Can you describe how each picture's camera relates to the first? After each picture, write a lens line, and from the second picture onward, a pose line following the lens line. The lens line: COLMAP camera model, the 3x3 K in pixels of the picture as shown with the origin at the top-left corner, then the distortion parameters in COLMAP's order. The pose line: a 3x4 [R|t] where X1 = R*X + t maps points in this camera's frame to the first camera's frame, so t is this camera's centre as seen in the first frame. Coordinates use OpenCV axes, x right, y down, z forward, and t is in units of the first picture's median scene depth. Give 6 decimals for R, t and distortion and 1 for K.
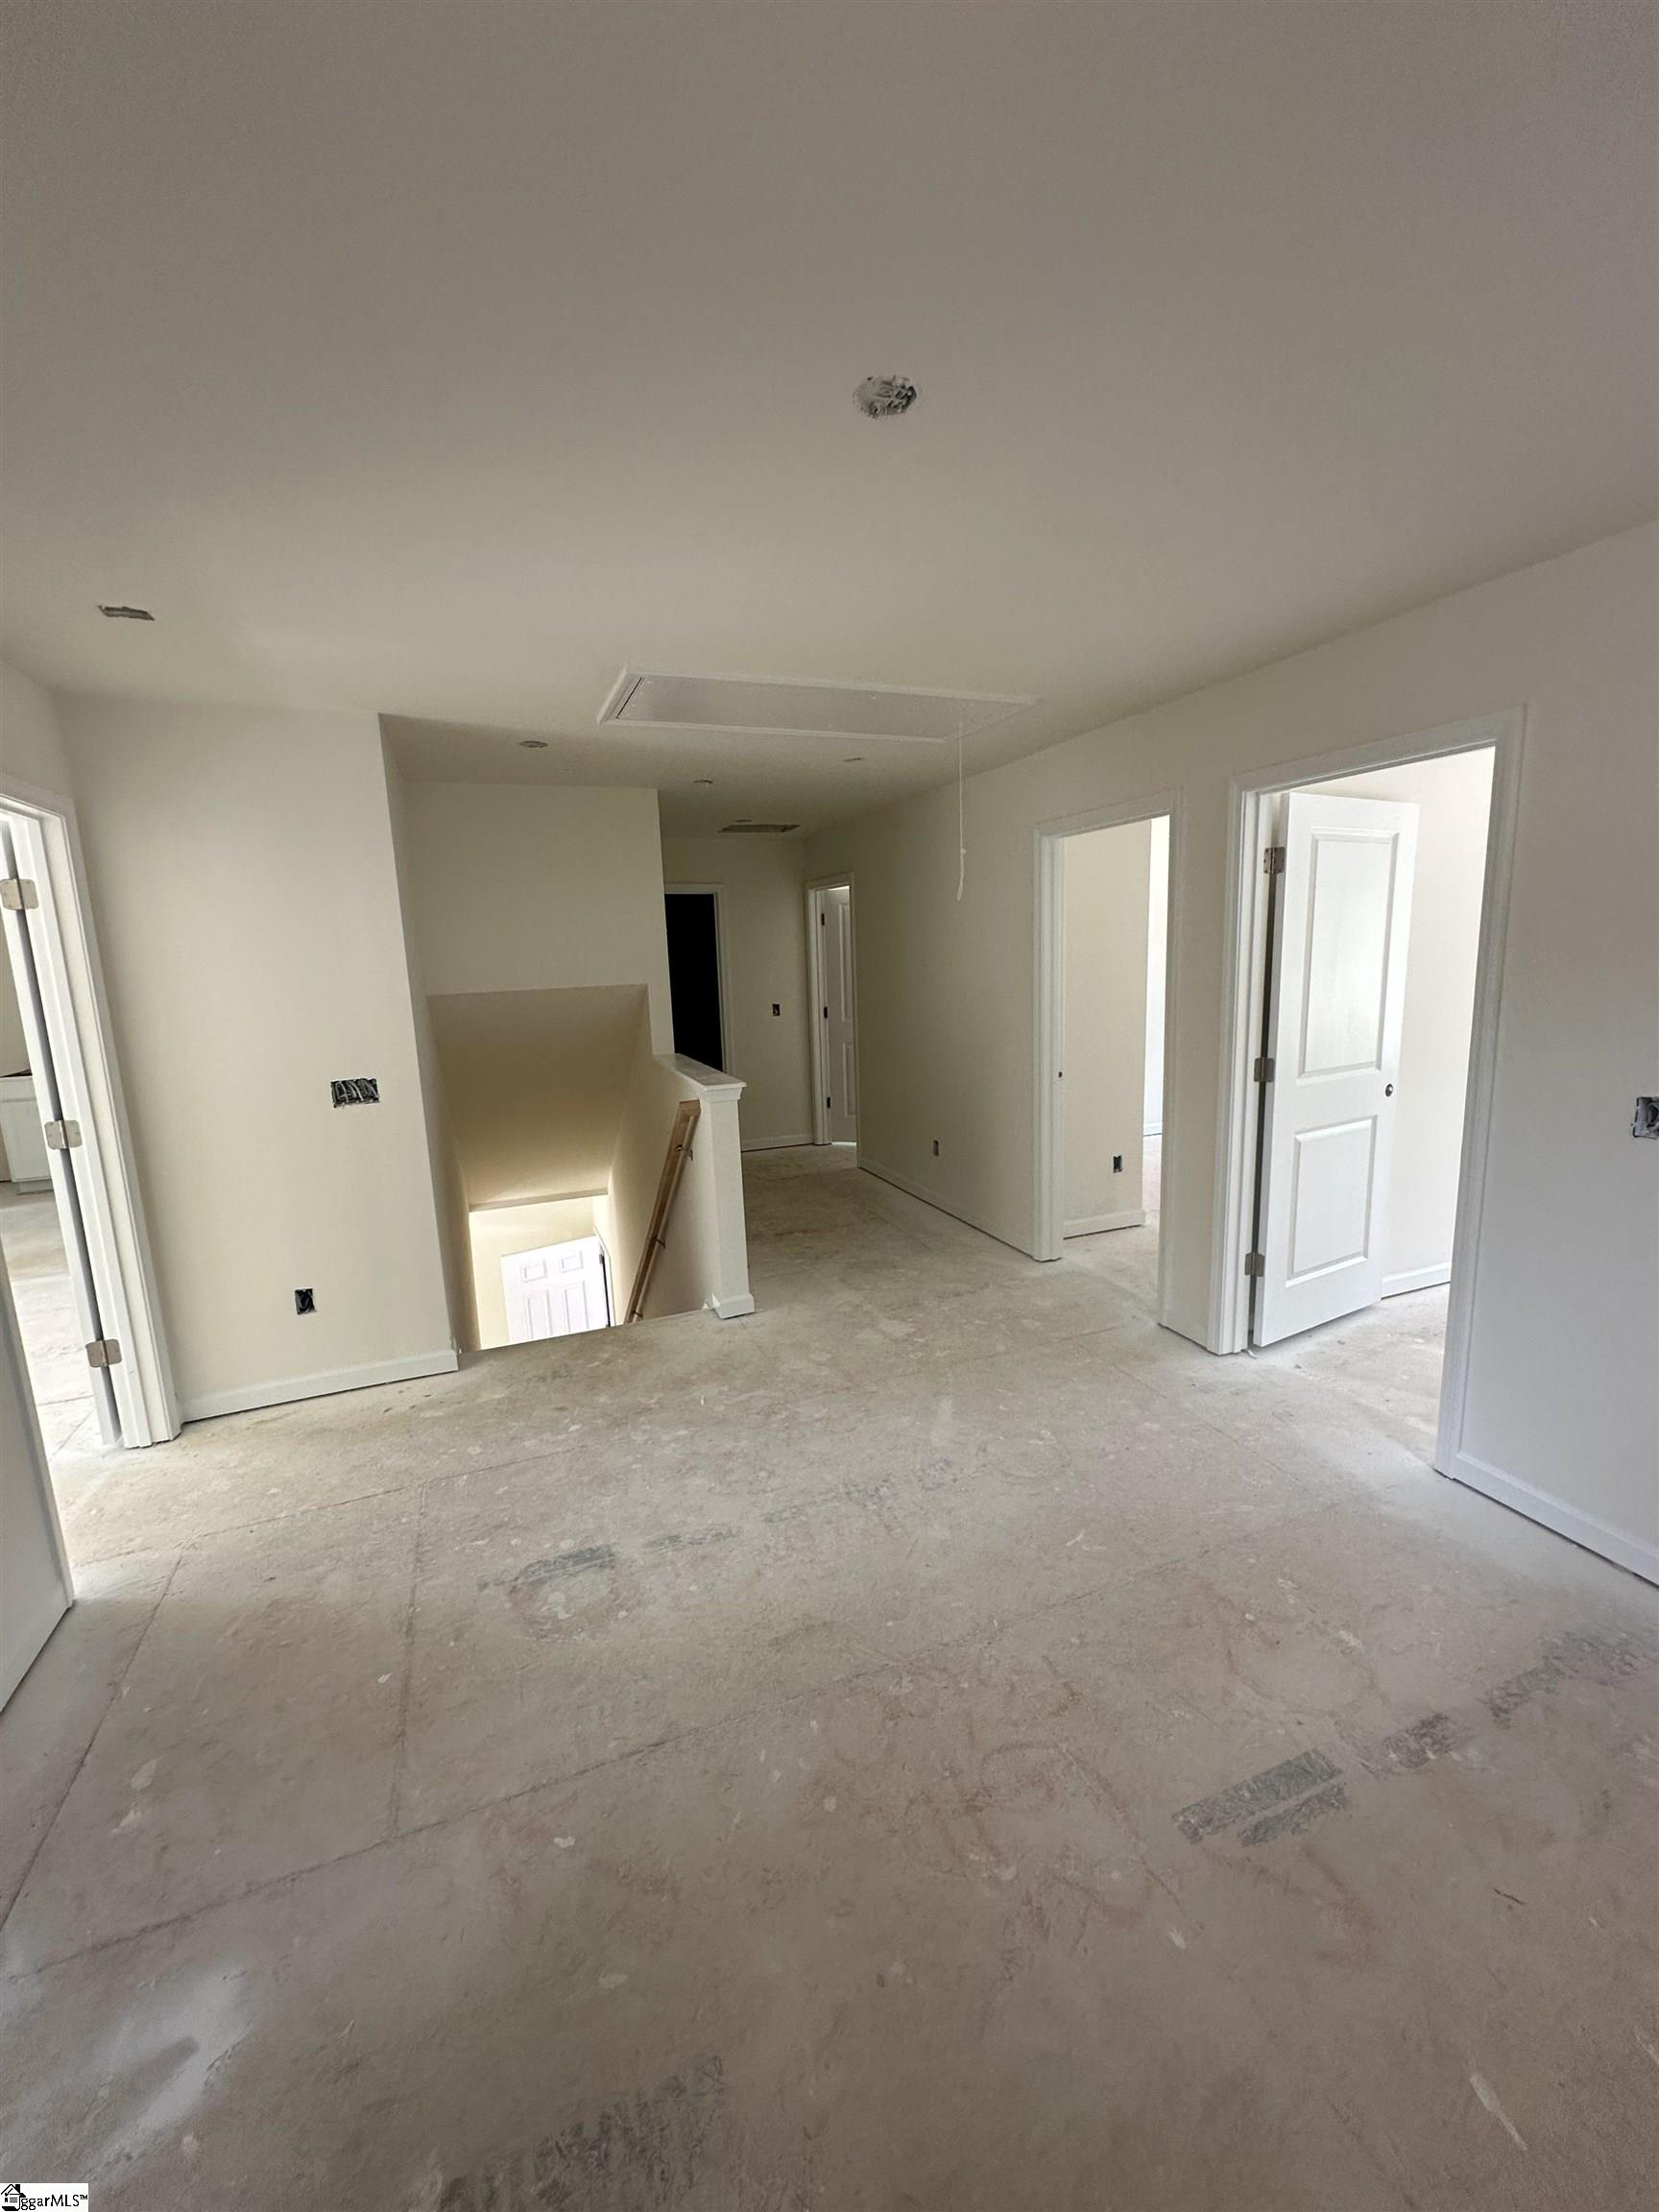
lens RADIAL K [[873.6, 0, 829.5], [0, 873.6, 1106.0], [0, 0, 1]] dist [-0.001272, -0.000703]
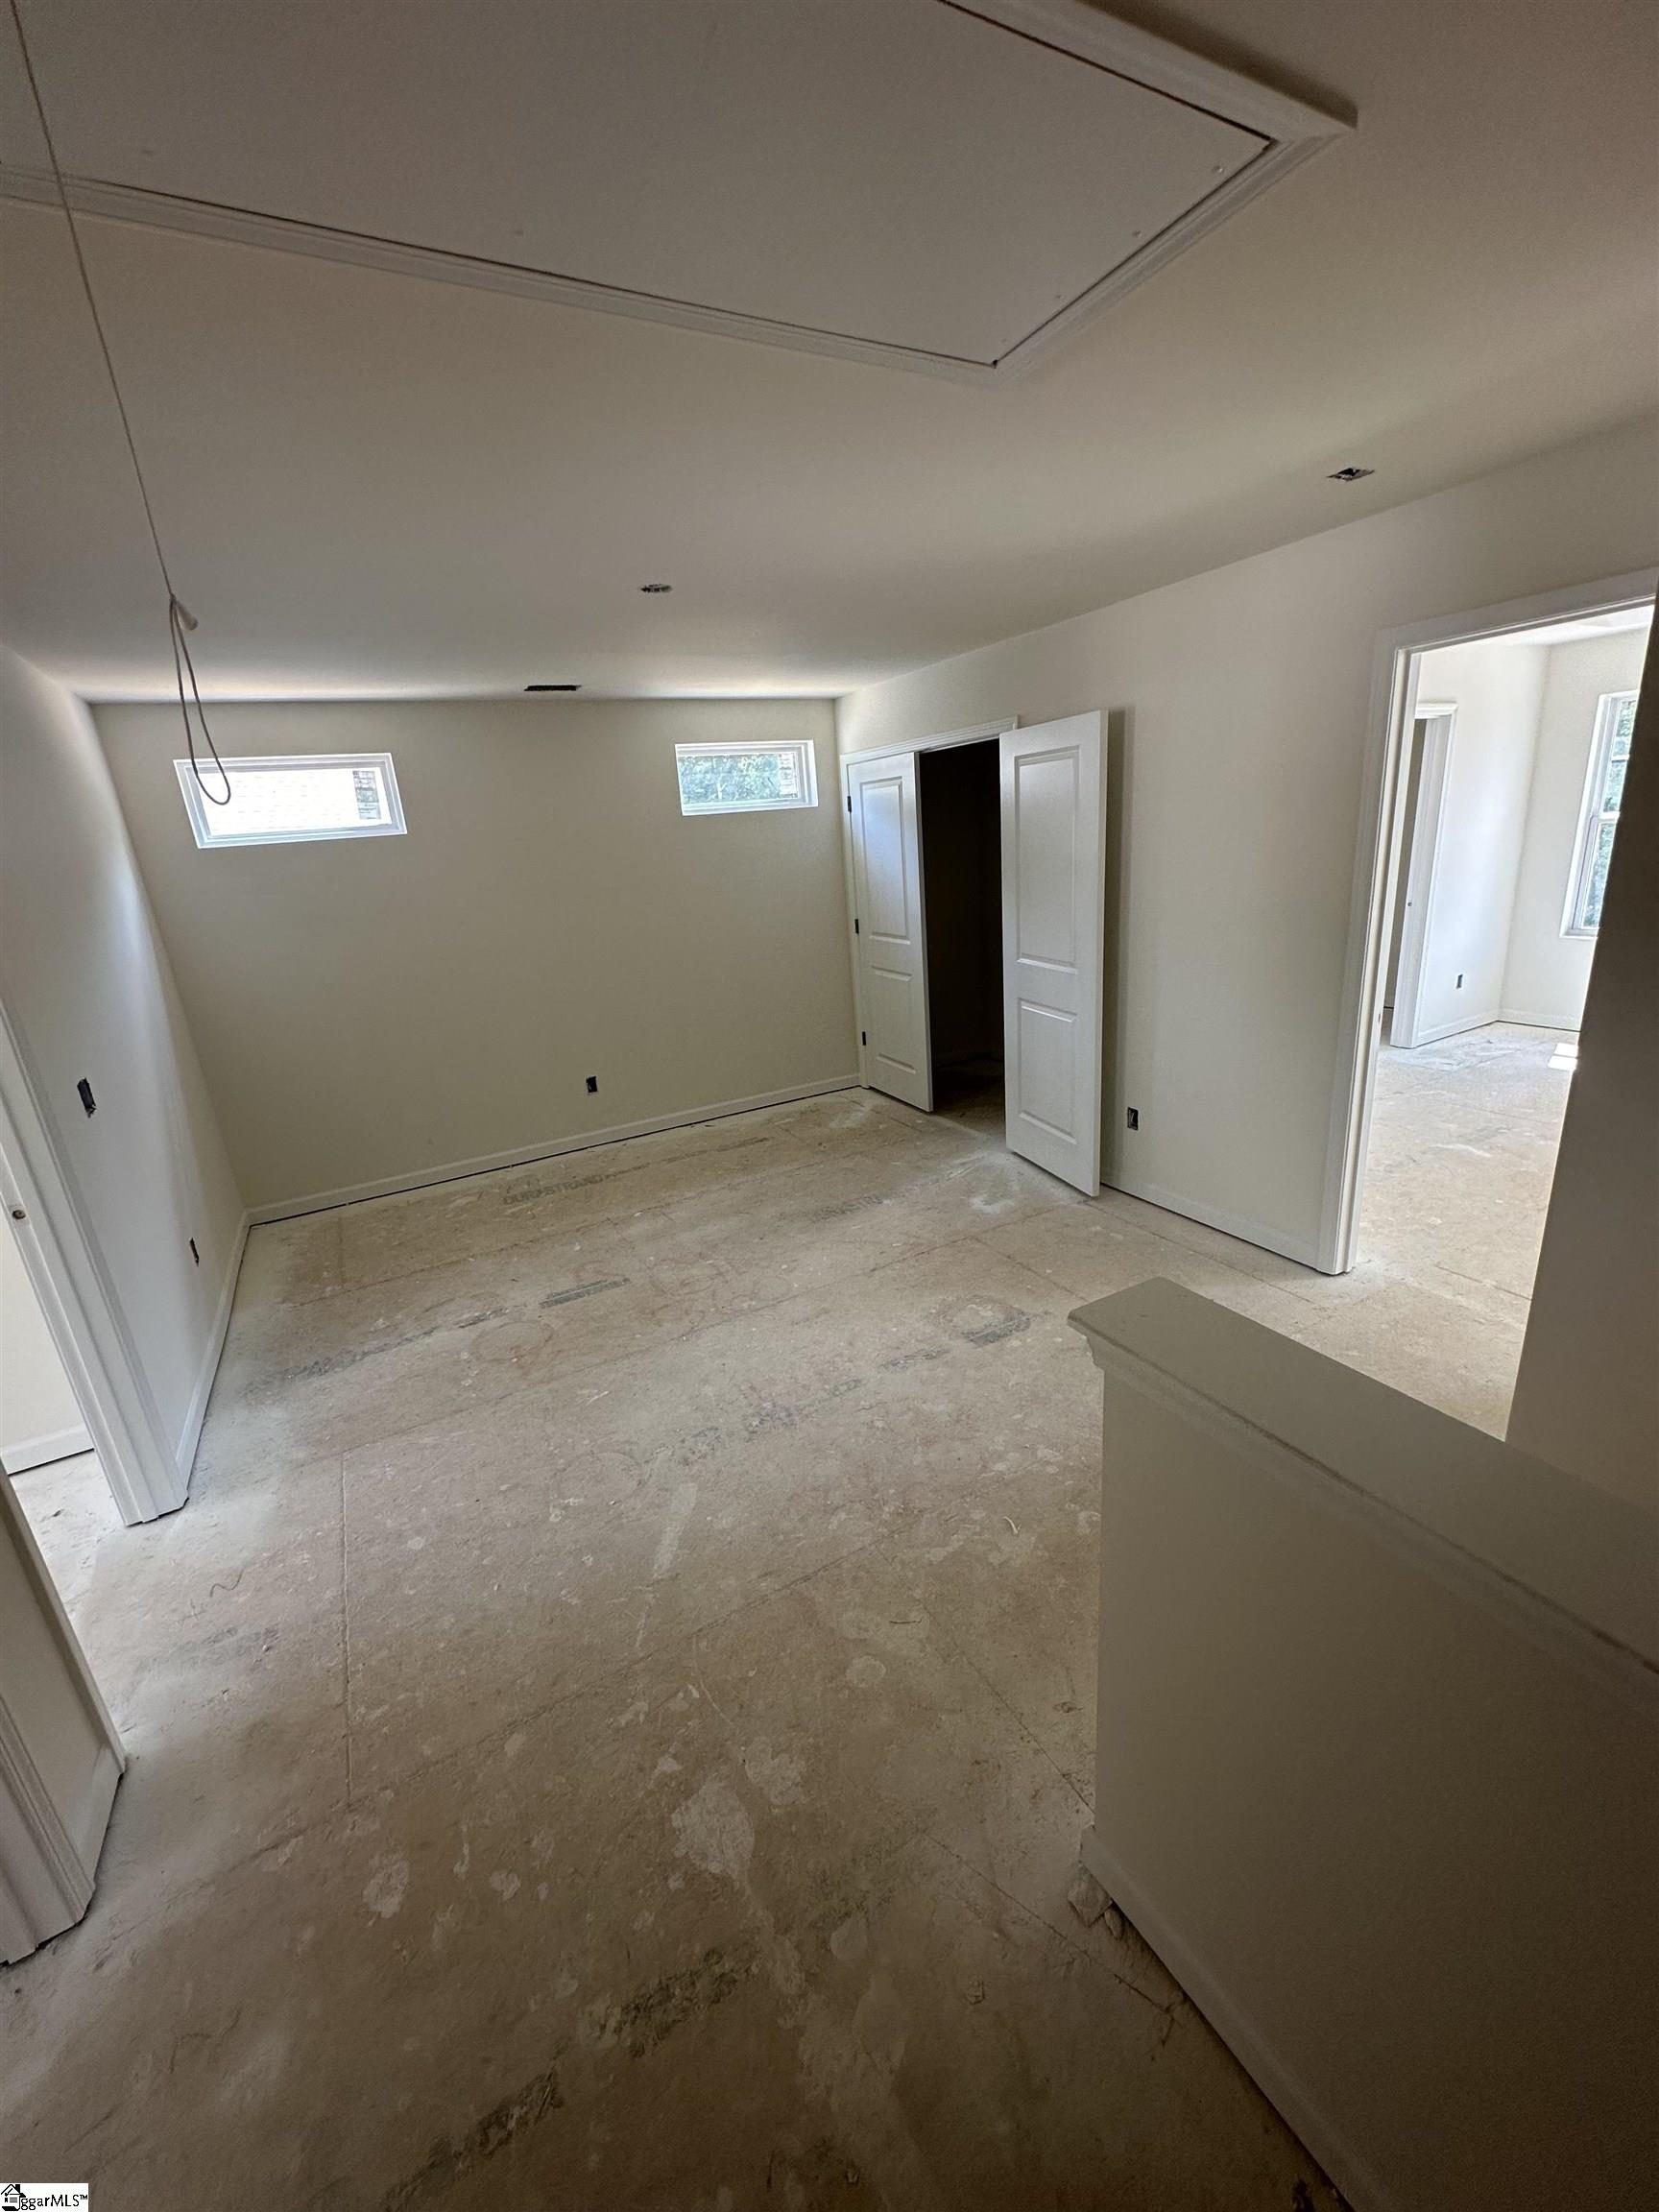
lens RADIAL K [[873.6, 0, 829.5], [0, 873.6, 1106.0], [0, 0, 1]] dist [-0.001272, -0.000703]
pose [[-0.986043, 0.144398, -0.082874, 0.007704], [0.090060, 0.881266, 0.463960, -0.340665], [0.140029, 0.450021, -0.881971, 1.687152]]
